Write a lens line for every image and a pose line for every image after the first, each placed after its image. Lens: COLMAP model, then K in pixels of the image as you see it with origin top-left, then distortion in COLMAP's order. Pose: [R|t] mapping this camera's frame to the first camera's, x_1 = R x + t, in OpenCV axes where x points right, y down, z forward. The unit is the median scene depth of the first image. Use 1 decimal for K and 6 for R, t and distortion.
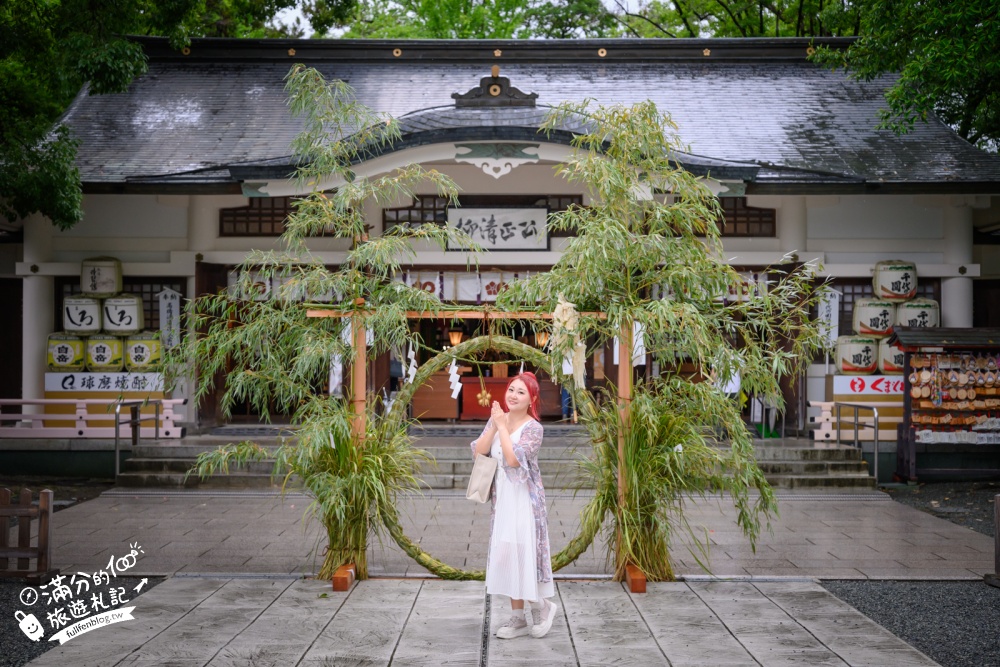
lens RADIAL K [[1400.1, 0, 493.3], [0, 1400.1, 339.6], [0, 0, 1]] dist [0.007181, 0.000000]
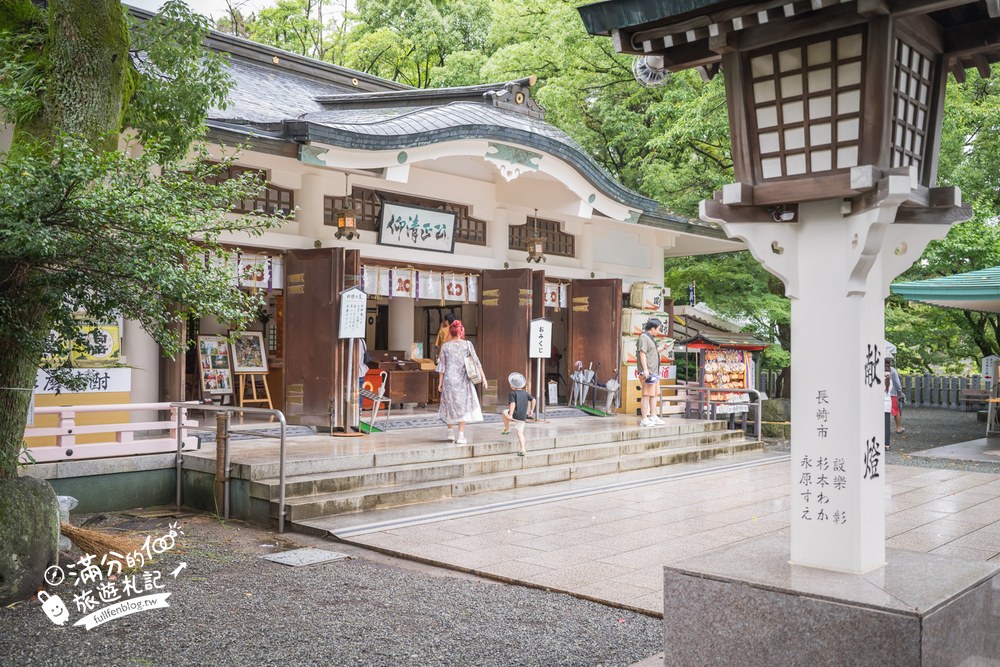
lens RADIAL K [[927.1, 0, 501.2], [0, 927.1, 337.1], [0, 0, 1]] dist [0.003164, 0.000000]
pose [[0.673072, 0.016376, 0.739396, -0.515328], [-0.016182, 0.999842, -0.007413, 0.007319], [-0.739400, -0.006976, 0.673230, 0.531890]]
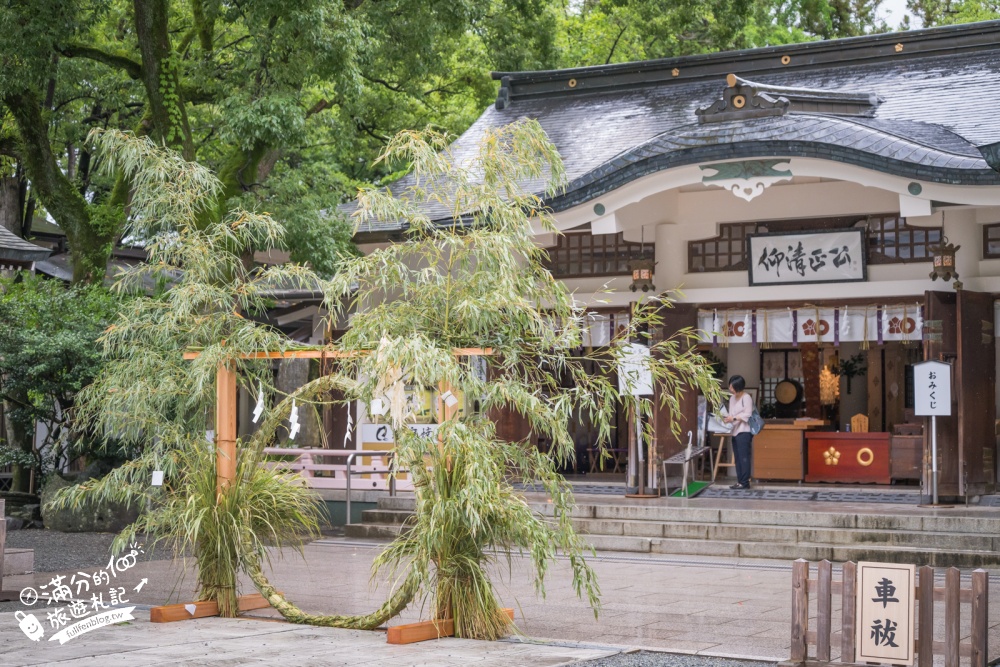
lens RADIAL K [[1665.2, 0, 505.2], [0, 1665.2, 335.3], [0, 0, 1]] dist [-0.031113, 0.000000]
pose [[0.863411, -0.024327, -0.503914, 0.391332], [0.004792, 0.999187, -0.040026, 0.009138], [0.504478, 0.032144, 0.862826, 0.031469]]
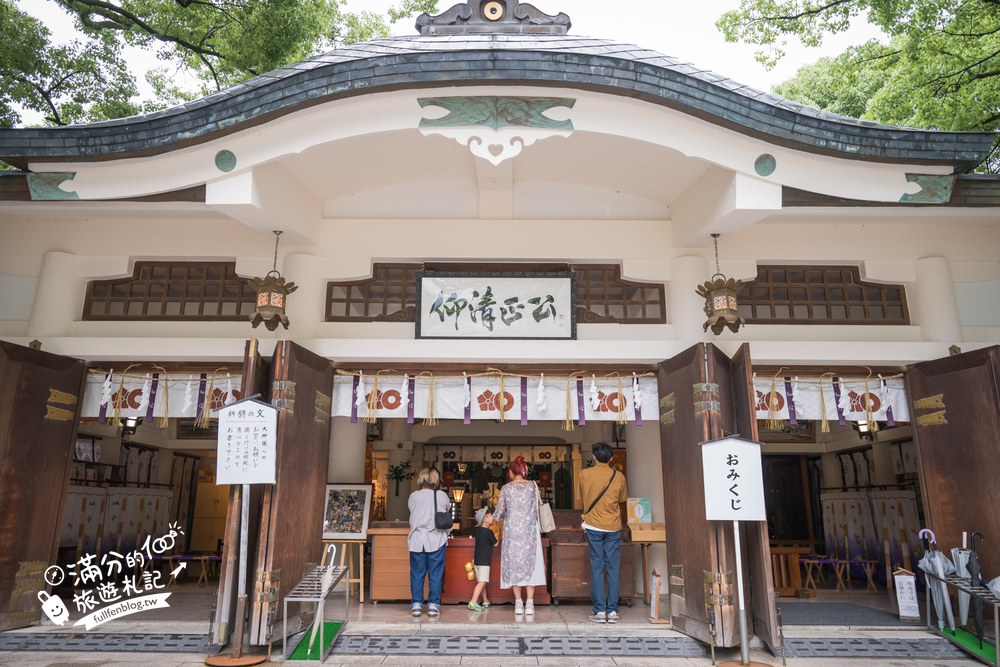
lens RADIAL K [[676.7, 0, 498.1], [0, 676.7, 335.9], [0, 0, 1]] dist [-0.002856, 0.001211]
pose [[0.999967, 0.005549, 0.005942, 0.002236], [-0.003927, 0.969612, -0.244617, 0.013462], [-0.007118, 0.244585, 0.969602, 0.760731]]
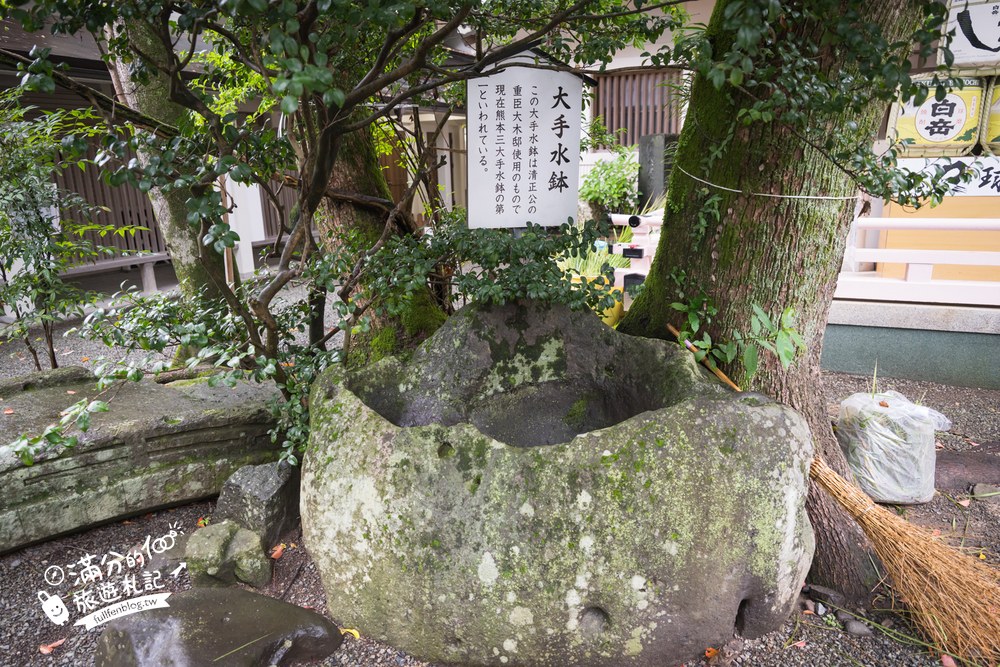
lens RADIAL K [[676.7, 0, 499.7], [0, 676.7, 336.4], [0, 0, 1]] dist [-0.002856, 0.001211]
pose [[0.920680, 0.071834, -0.383652, -0.378772], [0.035186, 0.963643, 0.264866, 0.017074], [0.388730, -0.257356, 0.884679, 0.767861]]
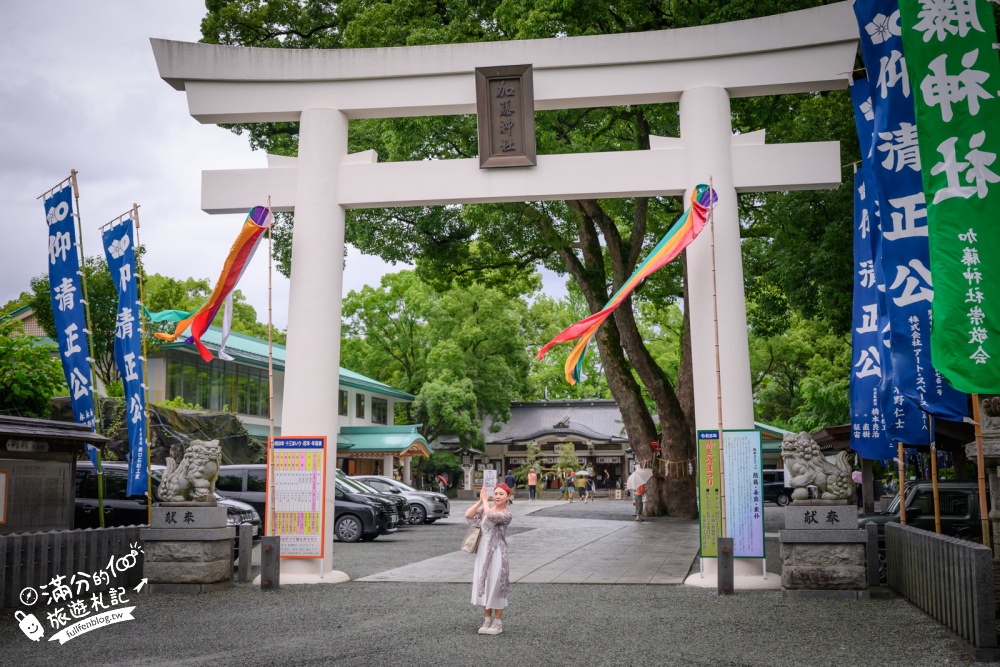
lens RADIAL K [[1218.0, 0, 496.7], [0, 1218.0, 336.4], [0, 0, 1]] dist [0.009190, 0.000000]
pose [[0.990607, -0.023157, -0.134768, 0.387272], [0.008793, 0.994304, -0.106218, -0.021307], [0.136460, 0.104035, 0.985168, -3.605336]]
